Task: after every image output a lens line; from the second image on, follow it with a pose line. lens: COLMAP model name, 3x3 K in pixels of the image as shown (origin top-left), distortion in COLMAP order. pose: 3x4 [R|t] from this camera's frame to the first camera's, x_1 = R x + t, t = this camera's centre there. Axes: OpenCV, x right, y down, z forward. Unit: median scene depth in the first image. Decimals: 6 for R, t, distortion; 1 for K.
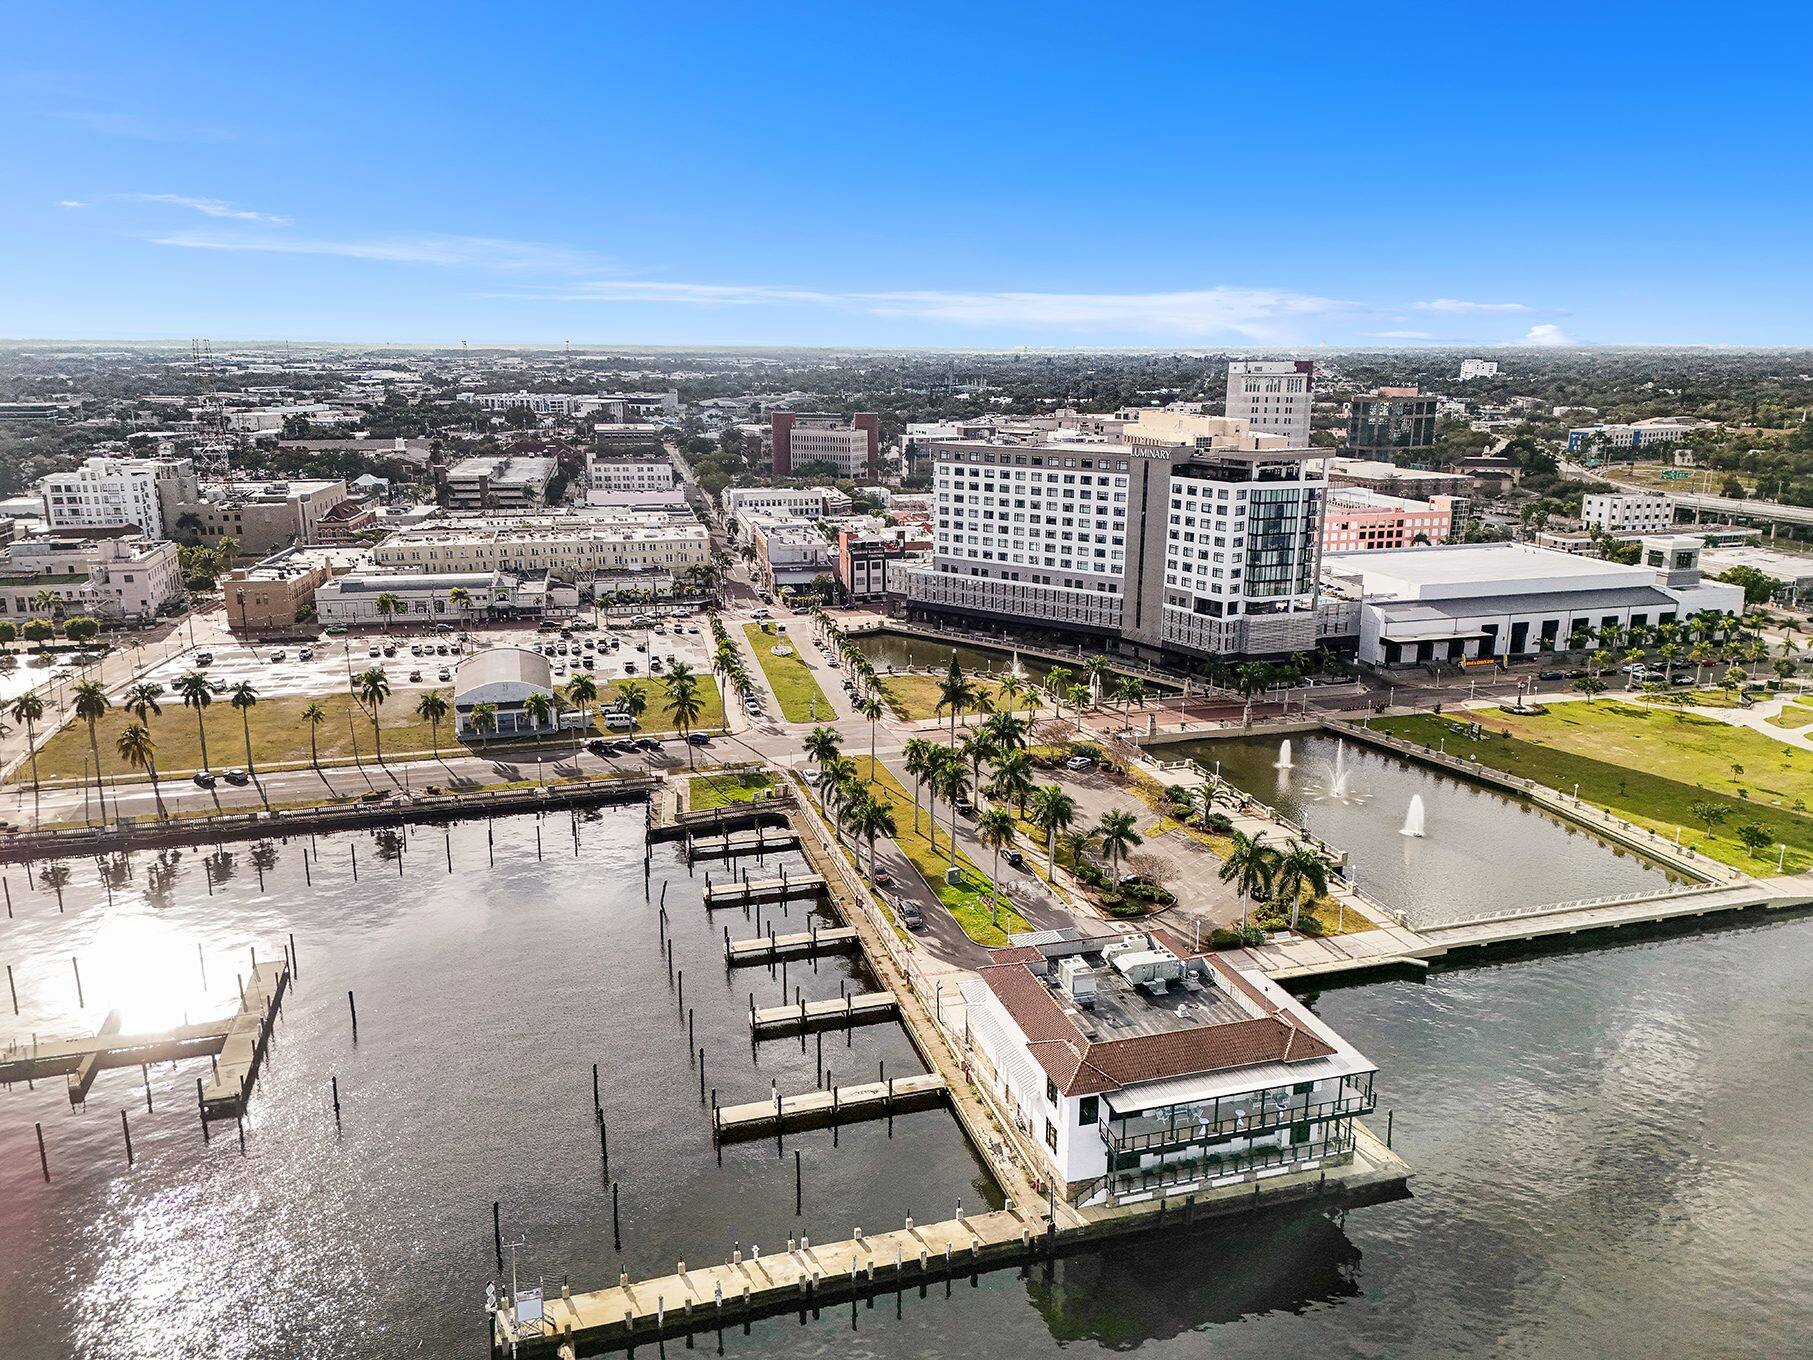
lens RADIAL K [[1305.2, 0, 906.5], [0, 1305.2, 680.0], [0, 0, 1]] dist [0.087105, -0.115113]
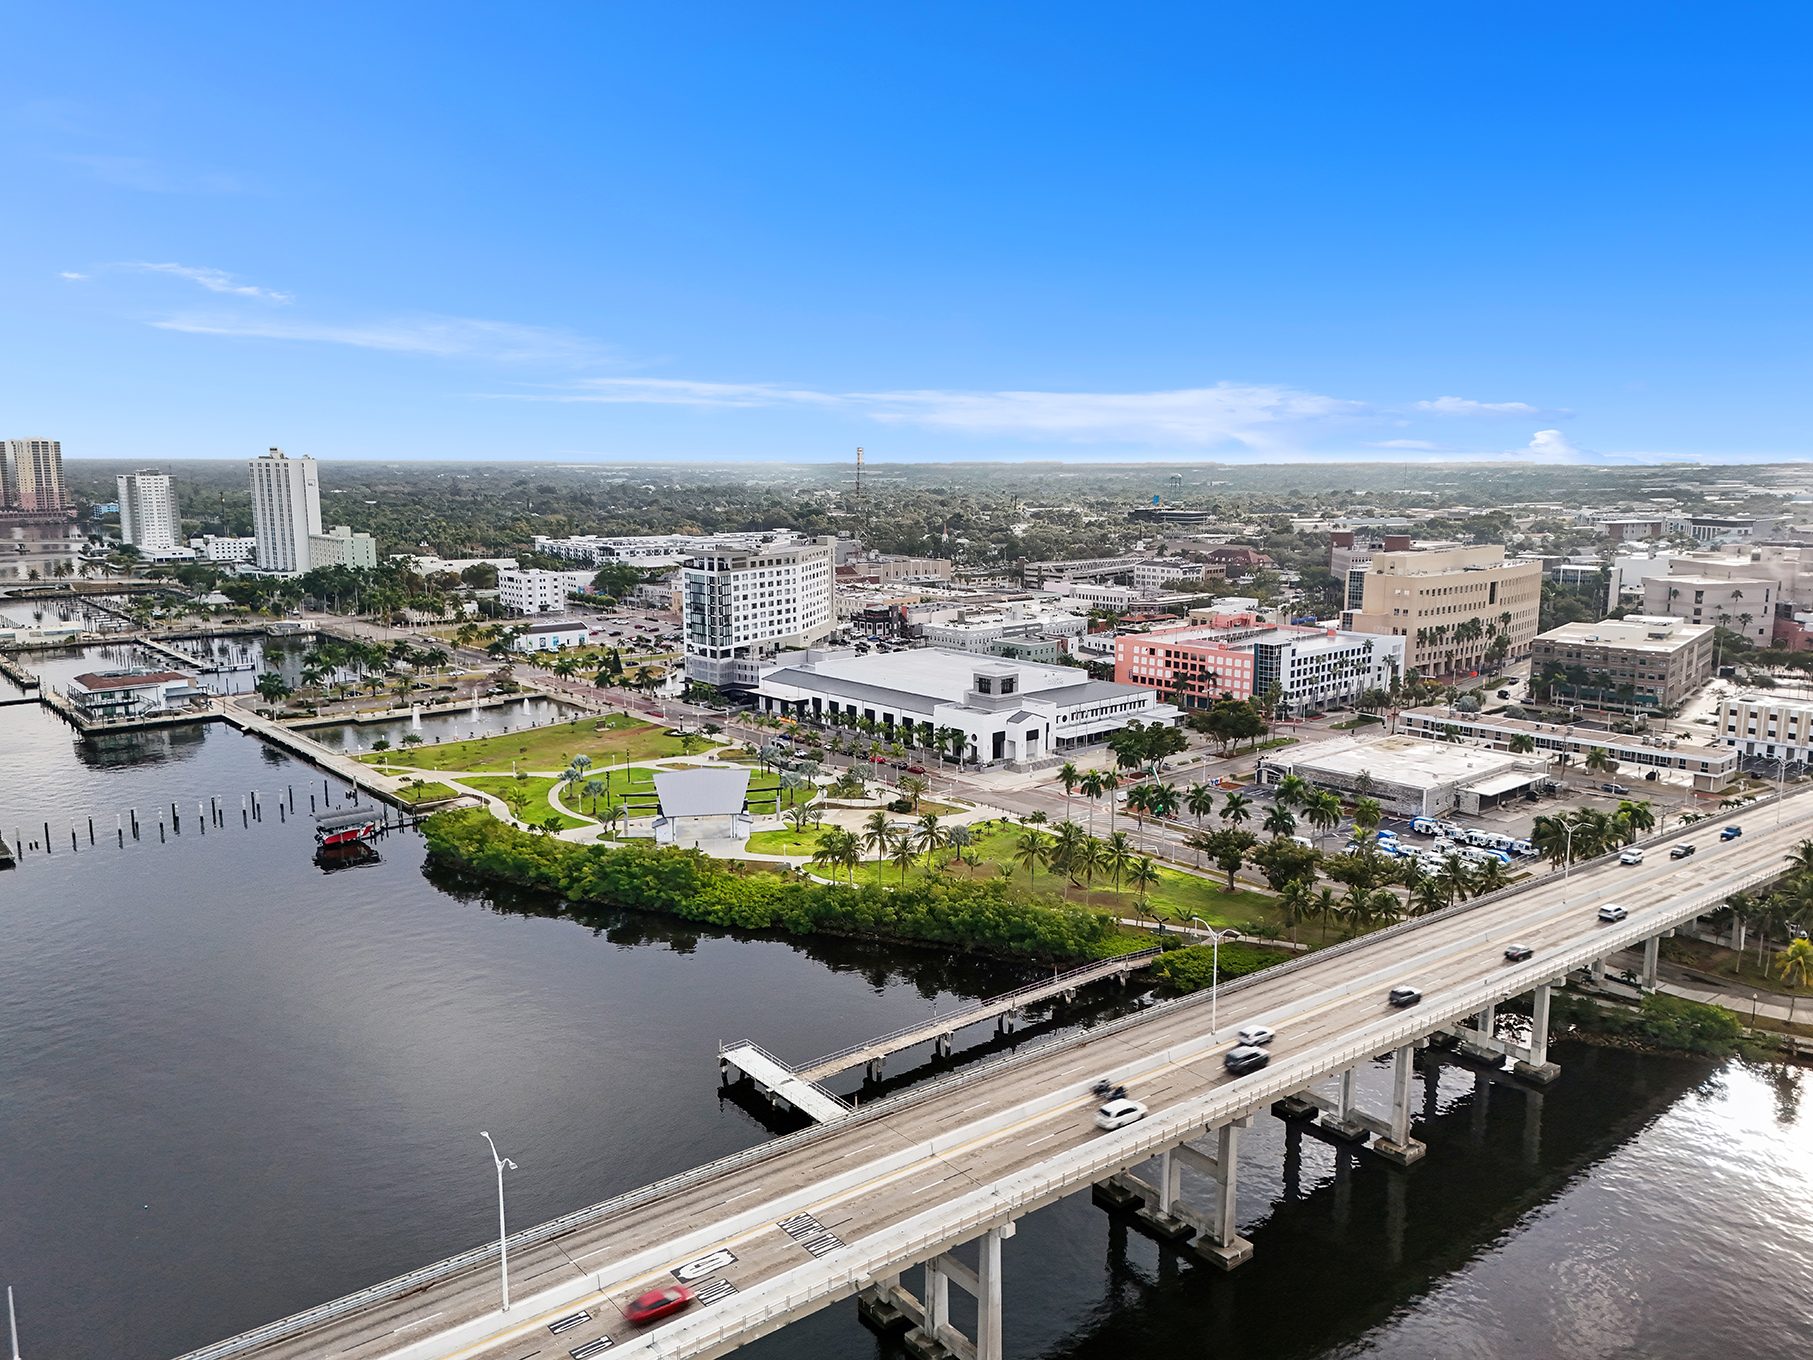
lens RADIAL K [[1305.2, 0, 906.5], [0, 1305.2, 680.0], [0, 0, 1]] dist [0.087105, -0.115113]
pose [[0.428716, 0.145359, -0.891669, 1.570568], [-0.223368, 0.973384, 0.051285, -0.139283], [0.875391, 0.177183, 0.449774, 0.481421]]
